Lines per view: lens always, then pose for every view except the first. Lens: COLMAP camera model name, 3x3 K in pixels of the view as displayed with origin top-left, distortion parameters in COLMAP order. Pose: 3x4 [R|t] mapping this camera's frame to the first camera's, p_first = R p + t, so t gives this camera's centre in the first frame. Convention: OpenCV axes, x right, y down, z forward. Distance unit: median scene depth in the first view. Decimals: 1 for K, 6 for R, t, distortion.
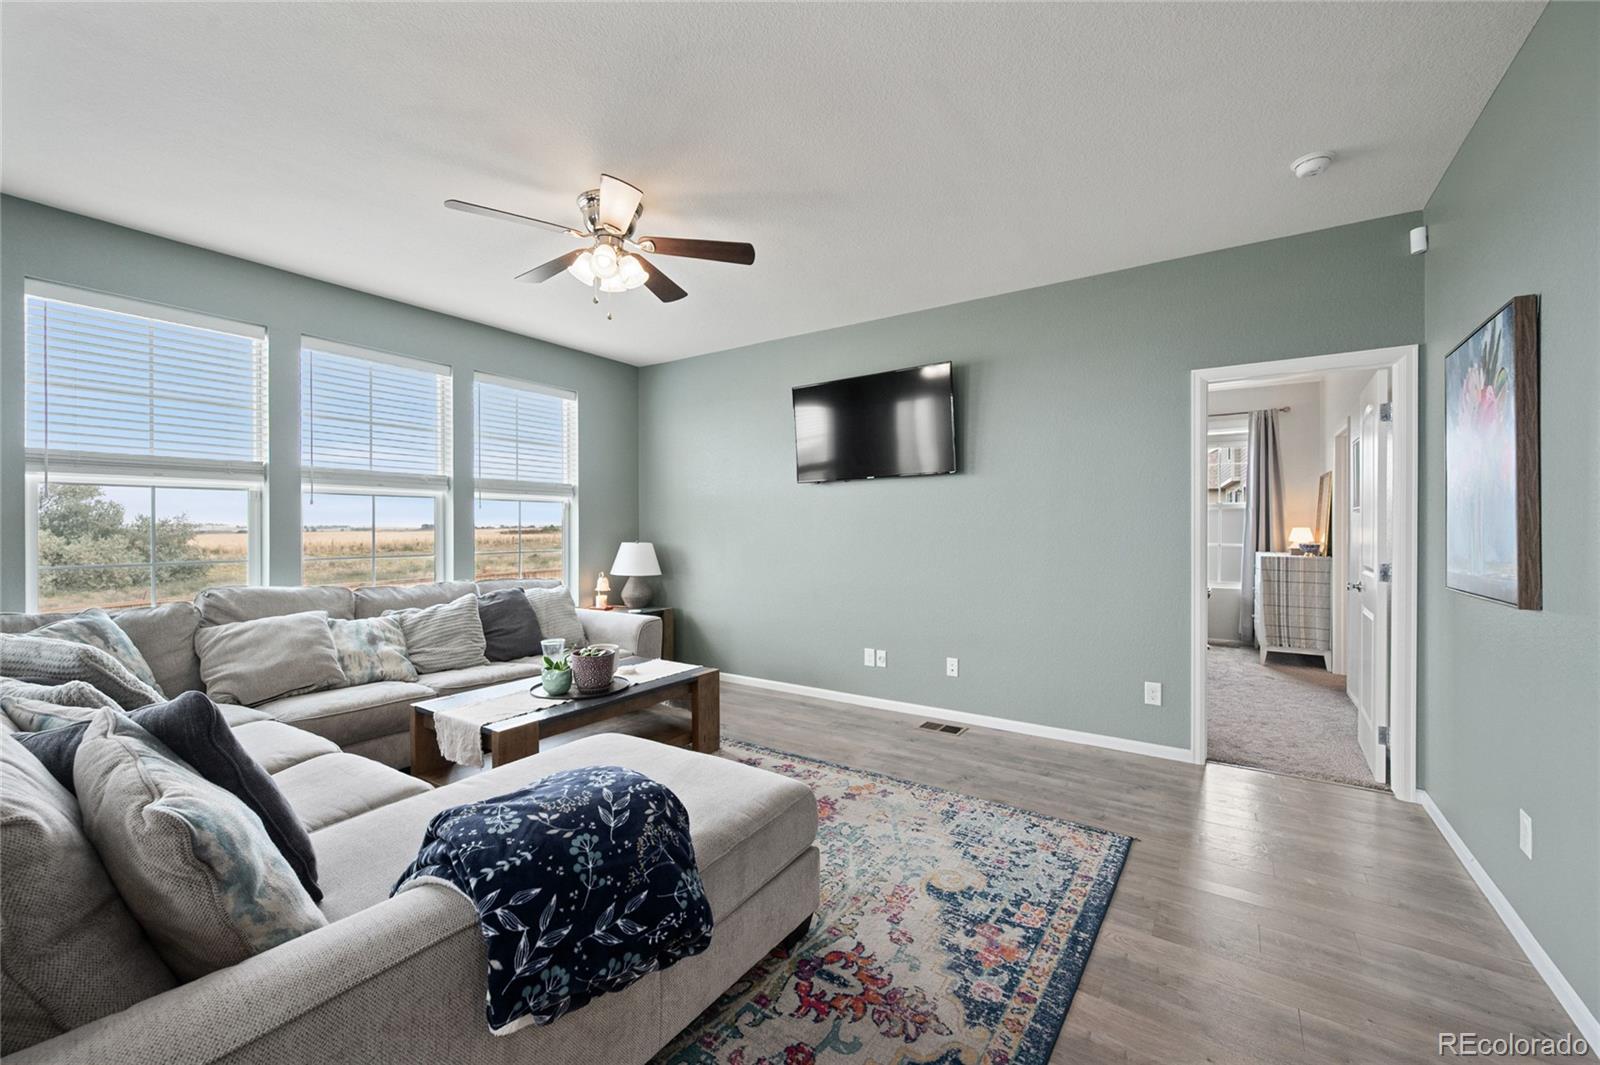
lens RADIAL K [[636.9, 0, 802.5], [0, 636.9, 527.0], [0, 0, 1]] dist [0.000747, 0.000420]
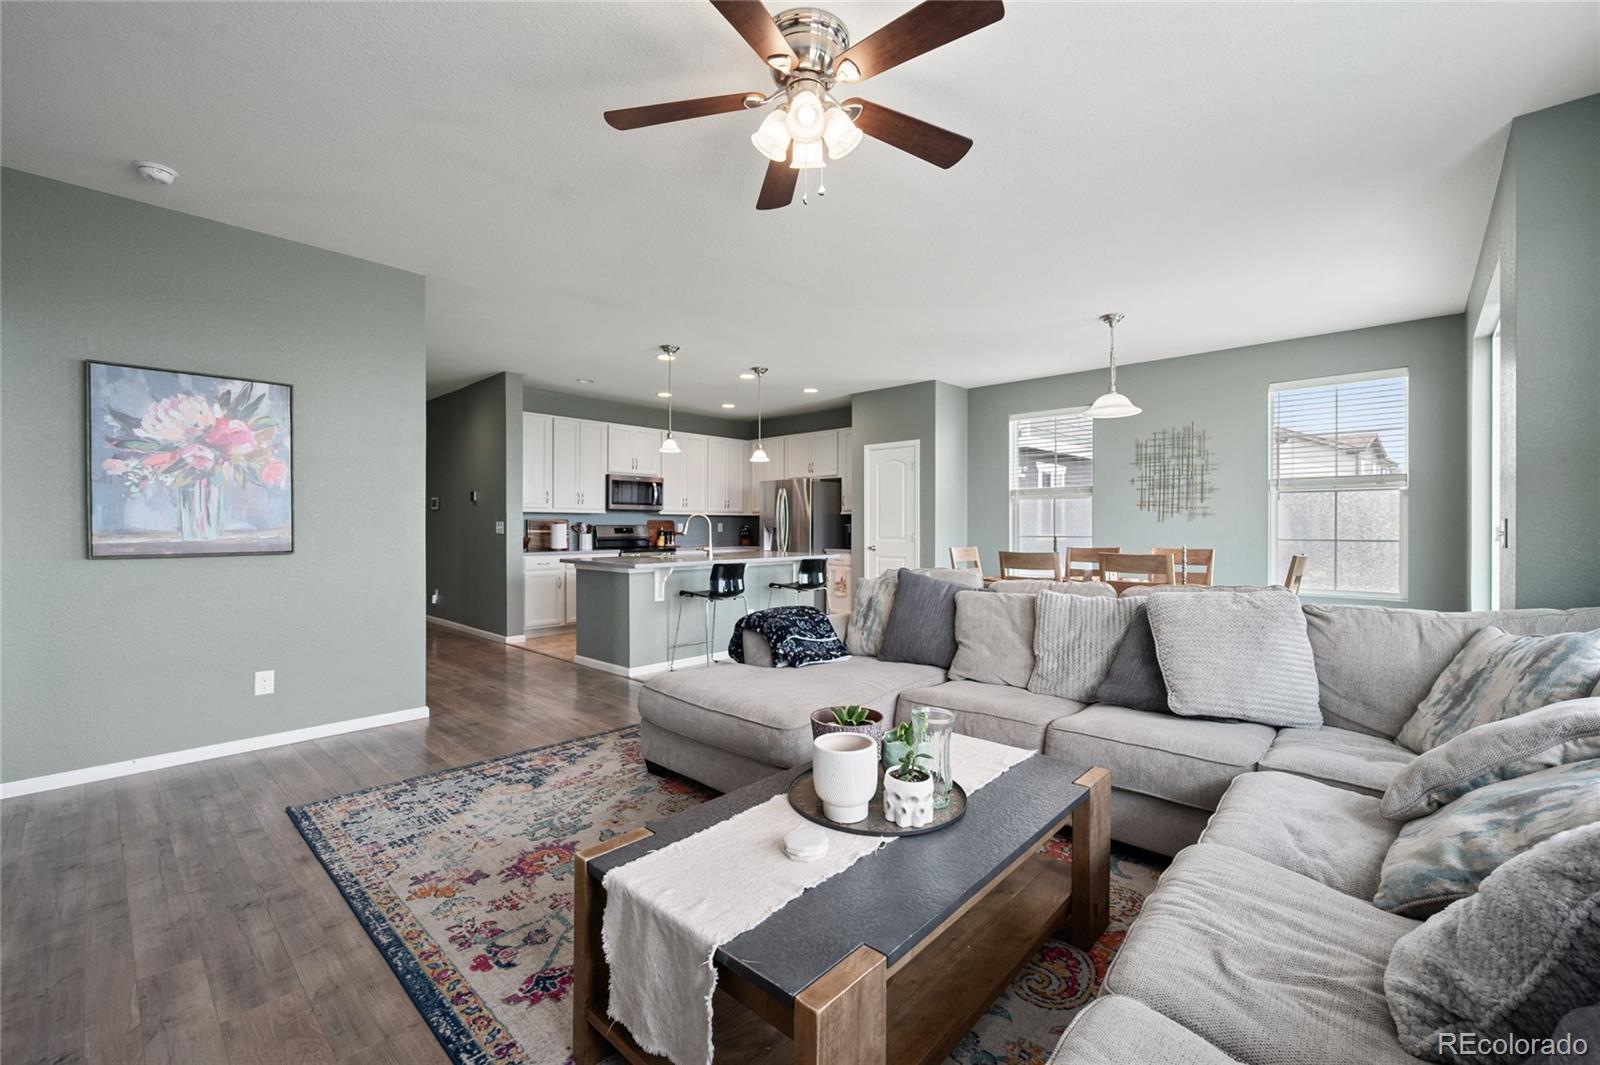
lens RADIAL K [[661.4, 0, 805.0], [0, 661.4, 528.5], [0, 0, 1]] dist [-0.000320, 0.000024]
pose [[-0.988586, -0.002039, 0.150647, -0.353647], [-0.001530, 0.999993, 0.003499, 0.026043], [-0.150653, 0.003228, -0.988581, 1.478286]]
